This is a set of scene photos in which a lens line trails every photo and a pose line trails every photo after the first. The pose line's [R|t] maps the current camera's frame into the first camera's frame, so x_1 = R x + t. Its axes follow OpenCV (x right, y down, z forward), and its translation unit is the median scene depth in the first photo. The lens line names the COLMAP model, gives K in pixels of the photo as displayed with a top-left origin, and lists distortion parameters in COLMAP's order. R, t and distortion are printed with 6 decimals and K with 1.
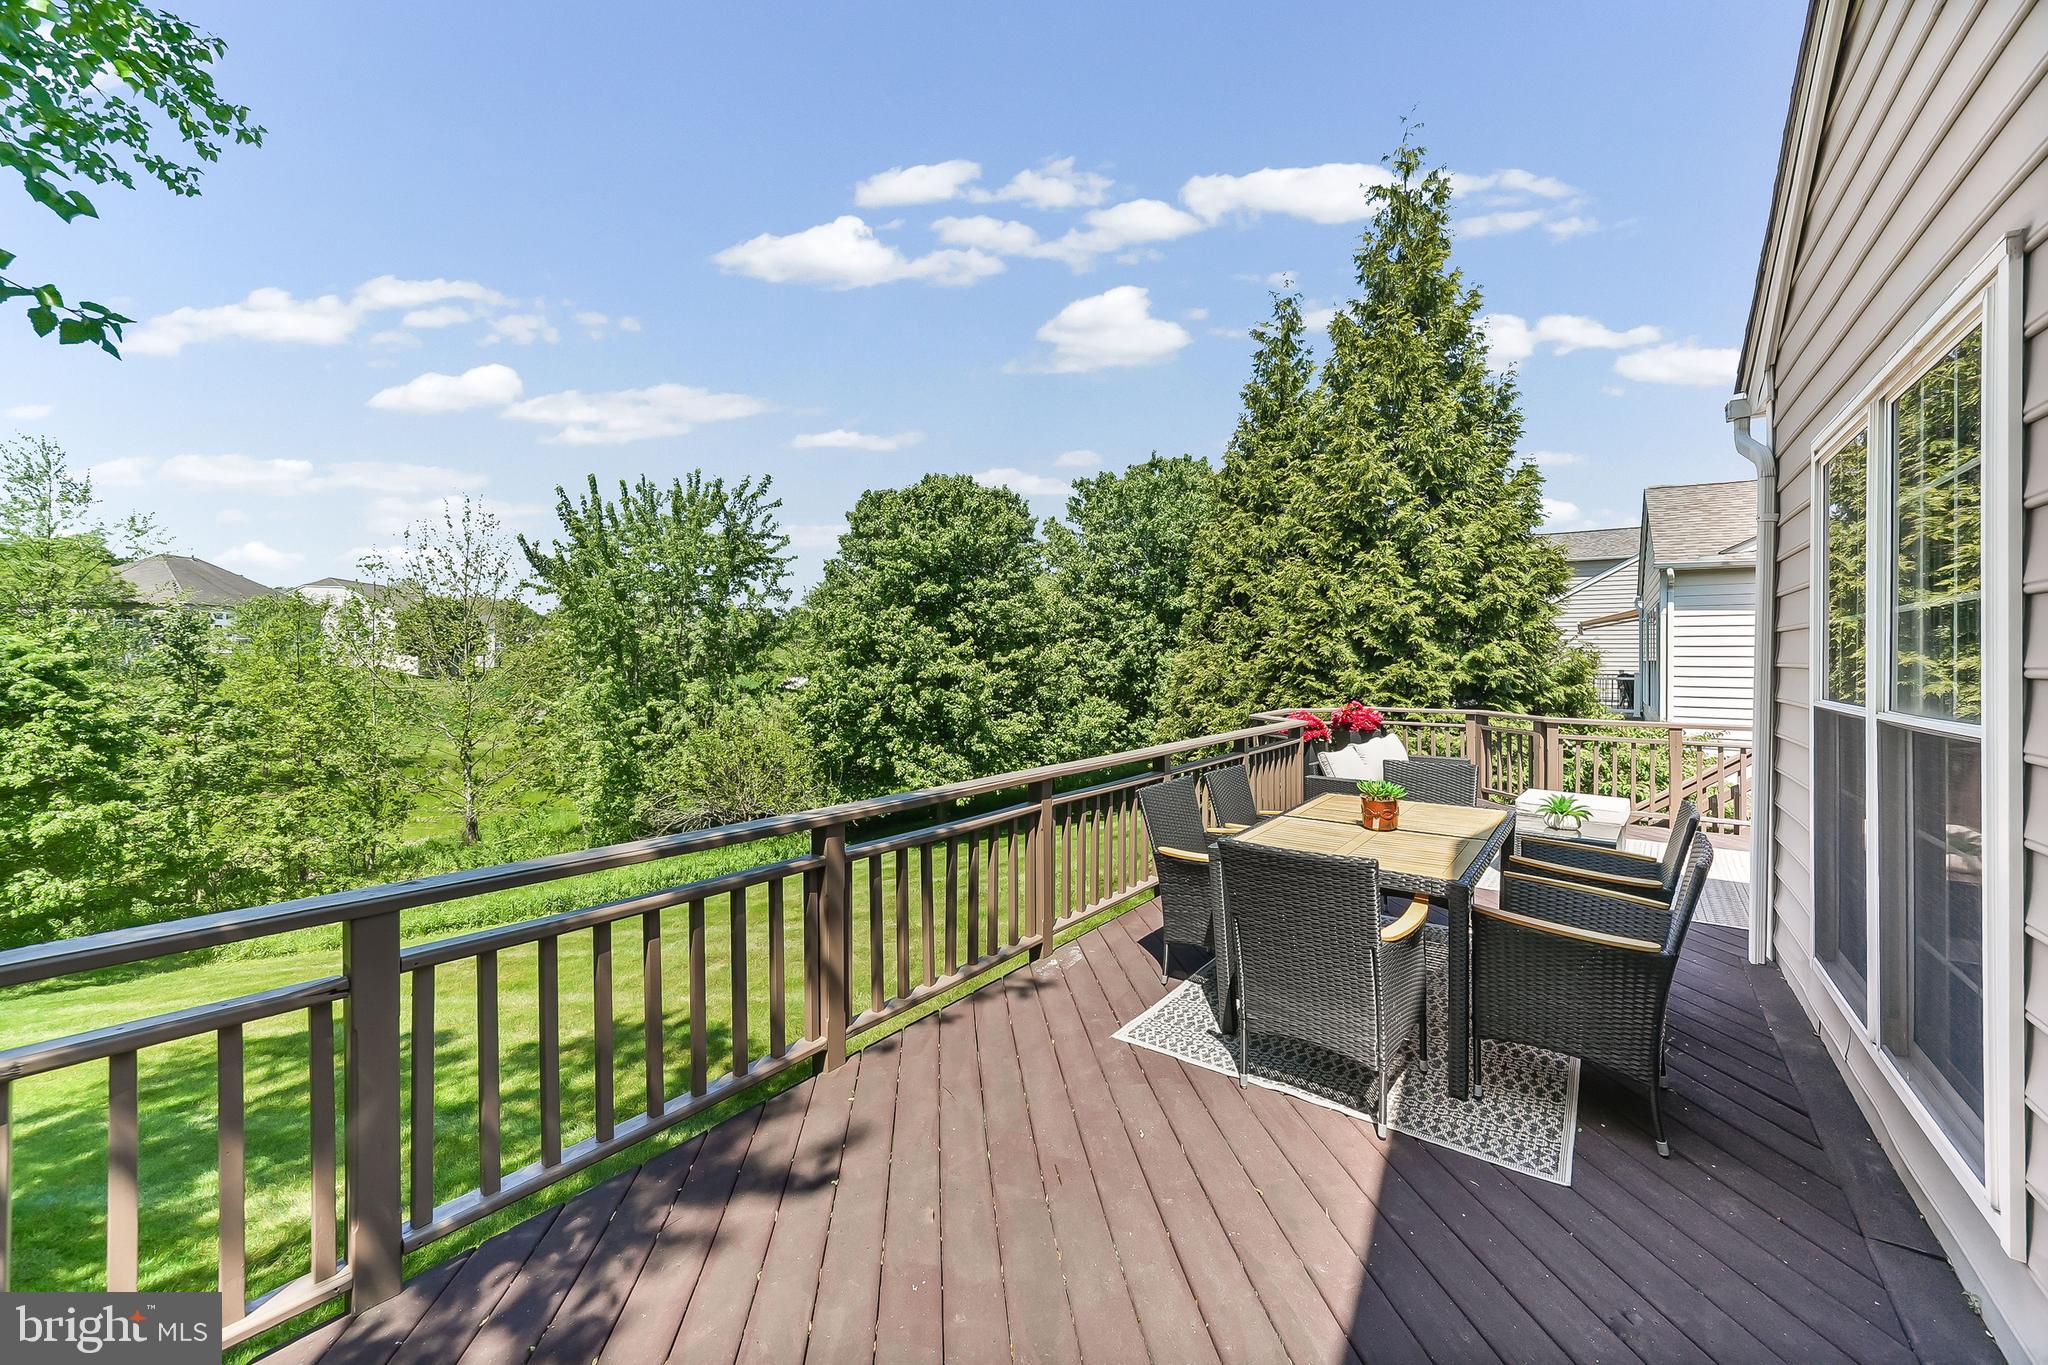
lens RADIAL K [[766.0, 0, 1029.1], [0, 766.0, 676.5], [0, 0, 1]] dist [-0.001661, 0.000021]
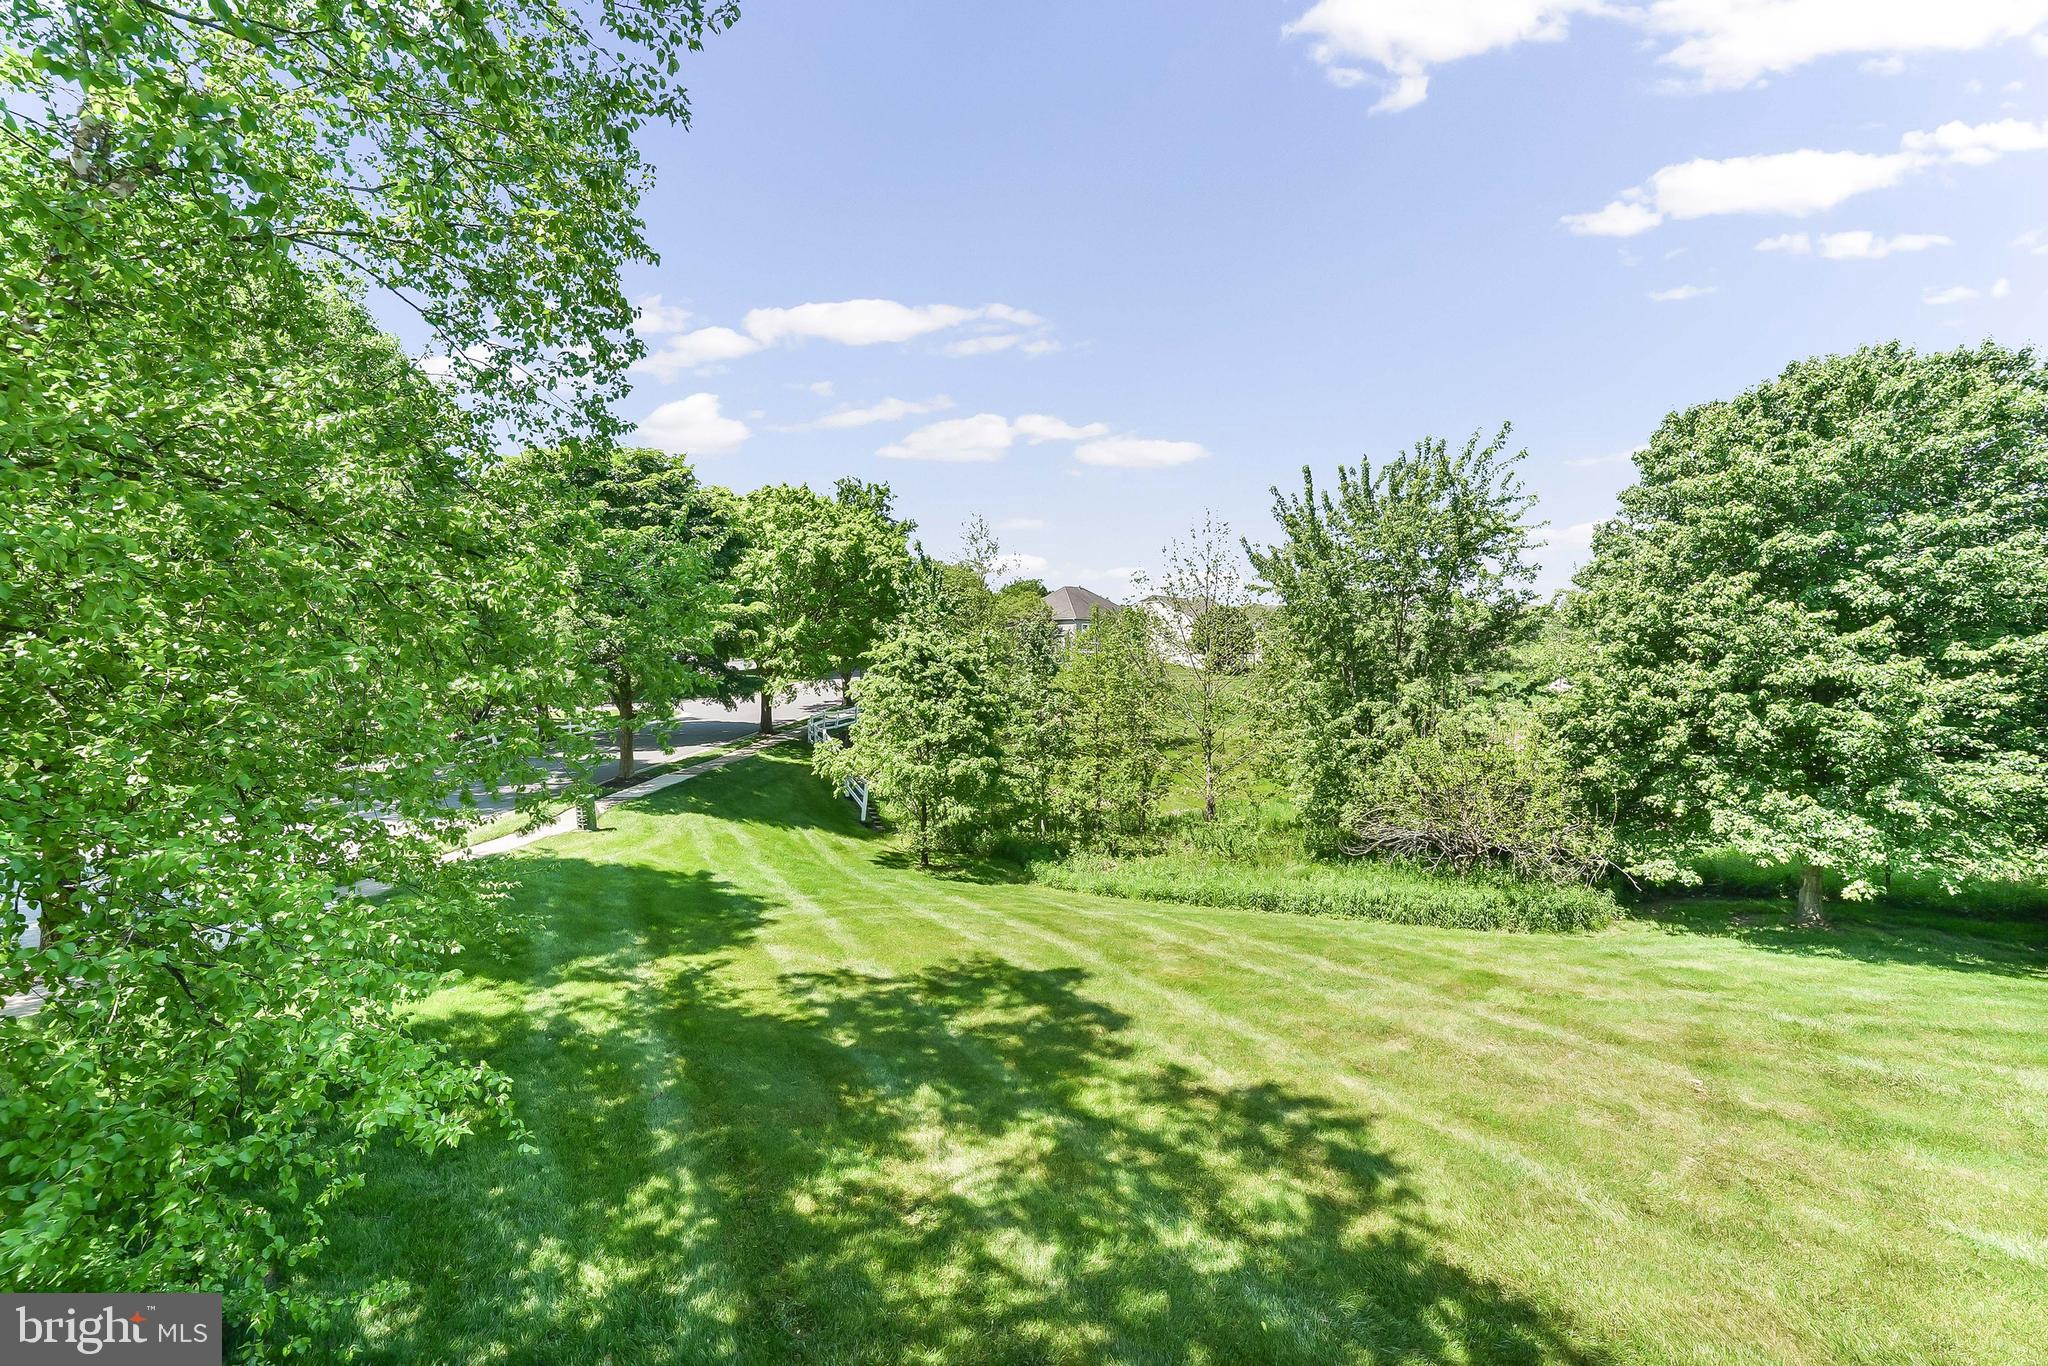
lens RADIAL K [[766.0, 0, 1029.1], [0, 766.0, 677.0], [0, 0, 1]] dist [-0.001661, 0.000021]
pose [[0.606841, 0.019108, -0.794593, -0.009543], [-0.015638, 0.999805, 0.012100, -0.002385], [0.794669, 0.005083, 0.607021, 0.125115]]
